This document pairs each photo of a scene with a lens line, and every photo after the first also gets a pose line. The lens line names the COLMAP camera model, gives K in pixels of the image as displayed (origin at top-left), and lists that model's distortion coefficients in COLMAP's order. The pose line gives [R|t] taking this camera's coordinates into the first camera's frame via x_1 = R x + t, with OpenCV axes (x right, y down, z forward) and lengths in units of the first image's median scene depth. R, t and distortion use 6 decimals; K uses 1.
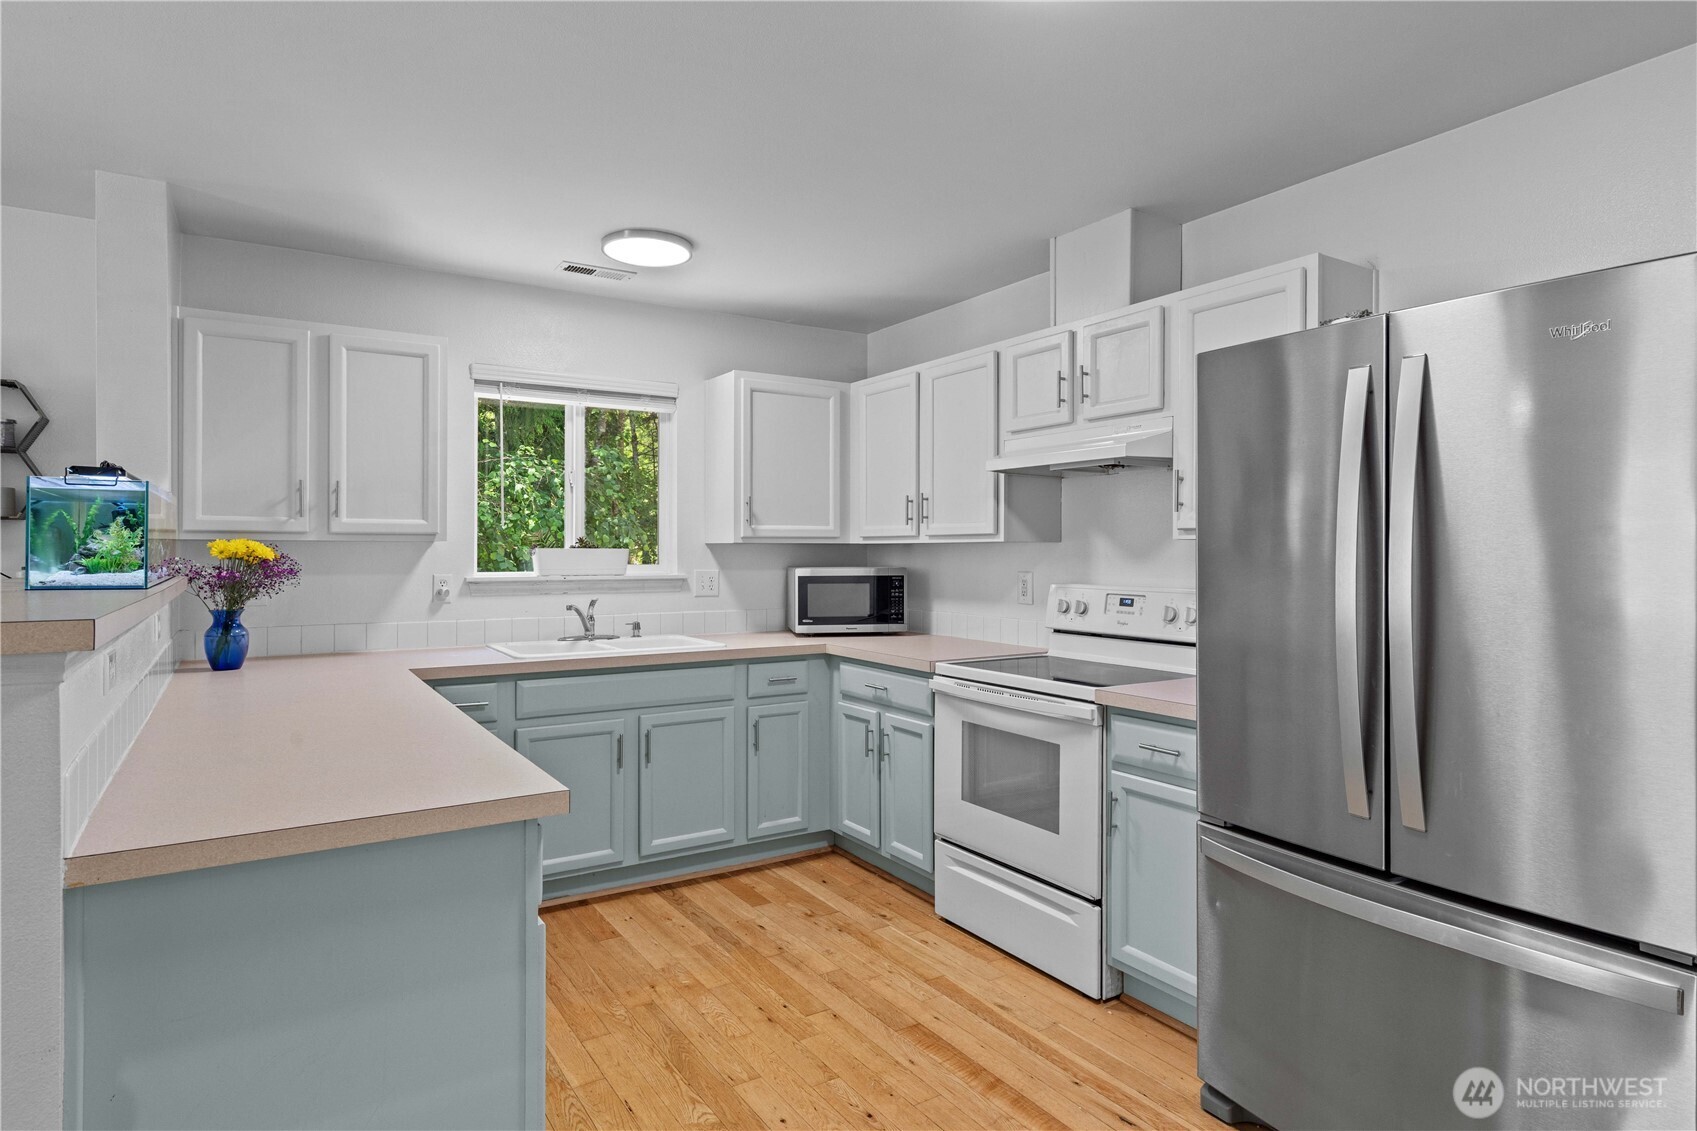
lens RADIAL K [[925.8, 0, 846.7], [0, 925.8, 551.6], [0, 0, 1]] dist [0.000837, -0.000375]
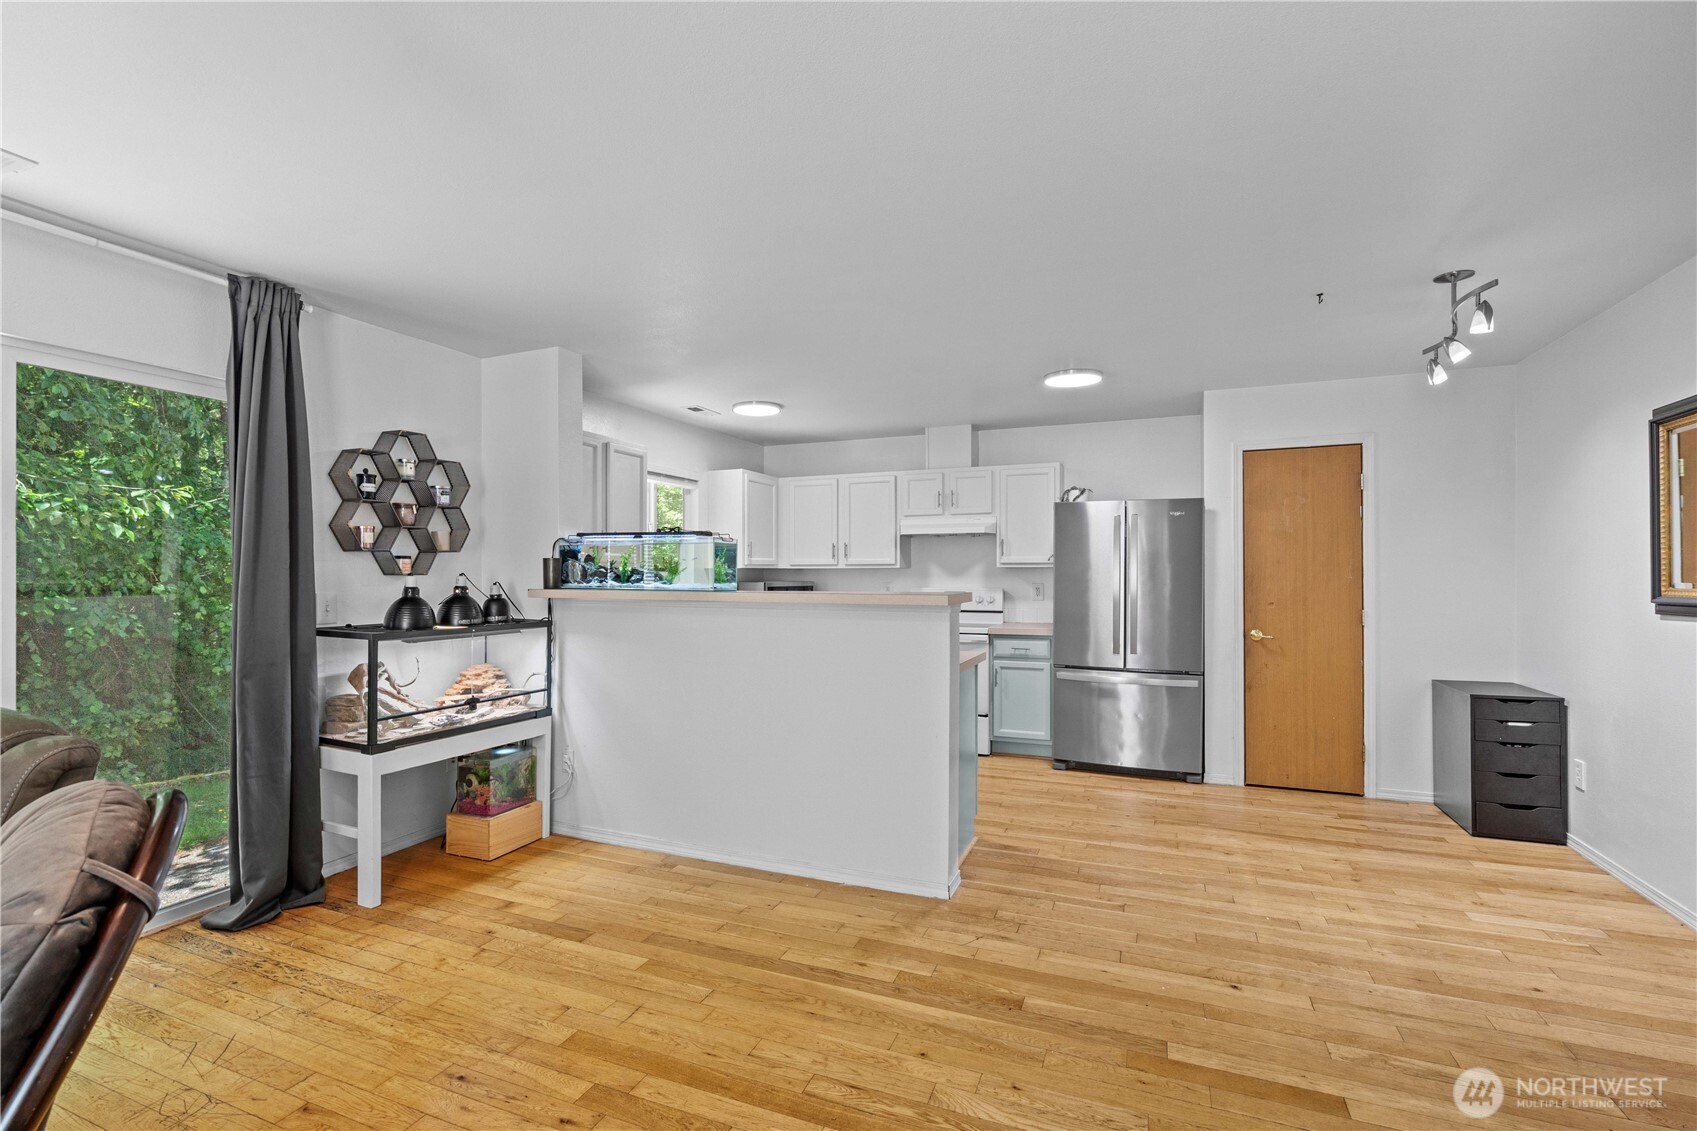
lens RADIAL K [[787.1, 0, 845.5], [0, 787.1, 573.1], [0, 0, 1]] dist [-0.001939, 0.000437]
pose [[0.816625, -0.002228, 0.577165, -0.956465], [0.003422, 0.999994, -0.000981, 0.002217], [-0.577159, 0.002776, 0.816627, -0.373774]]
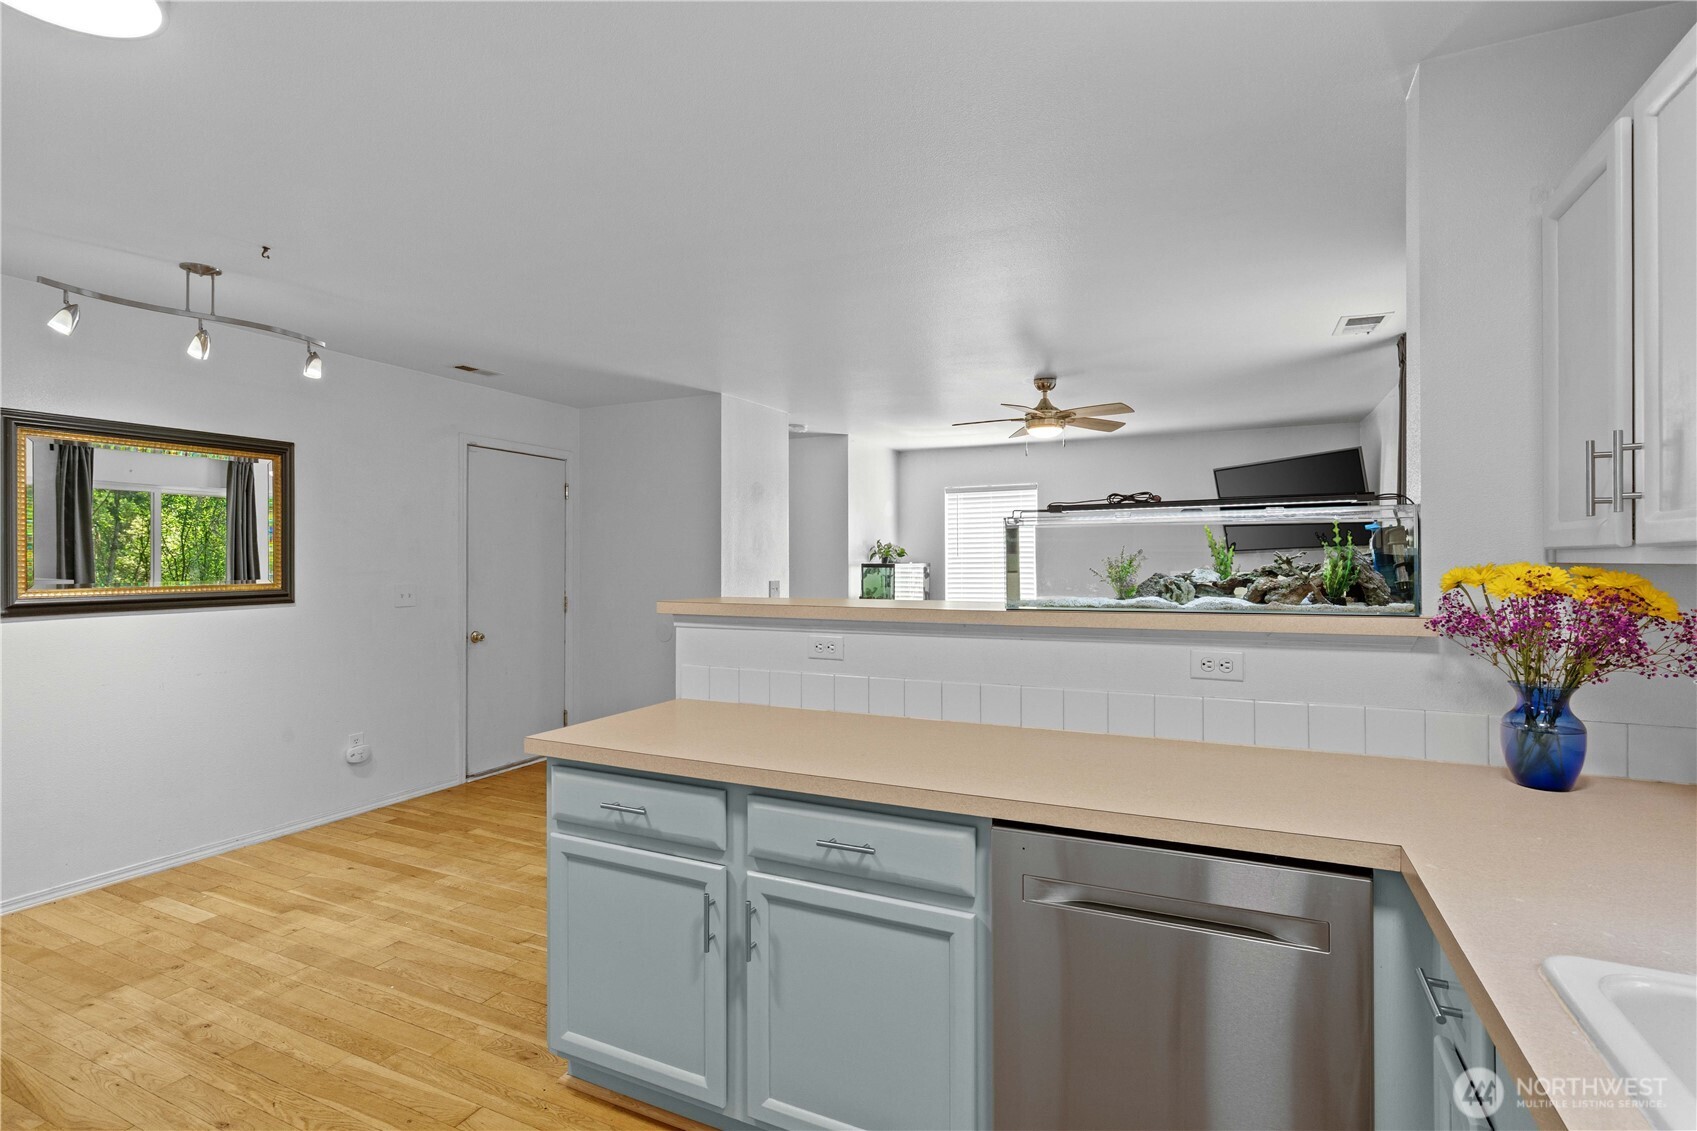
lens RADIAL K [[826.4, 0, 849.1], [0, 826.4, 561.2], [0, 0, 1]] dist [-0.002623, 0.003452]
pose [[-0.846183, 0.001213, -0.532891, -0.036953], [-0.000074, 0.999997, 0.002394, -0.013018], [0.532892, 0.002065, -0.846180, 1.037447]]
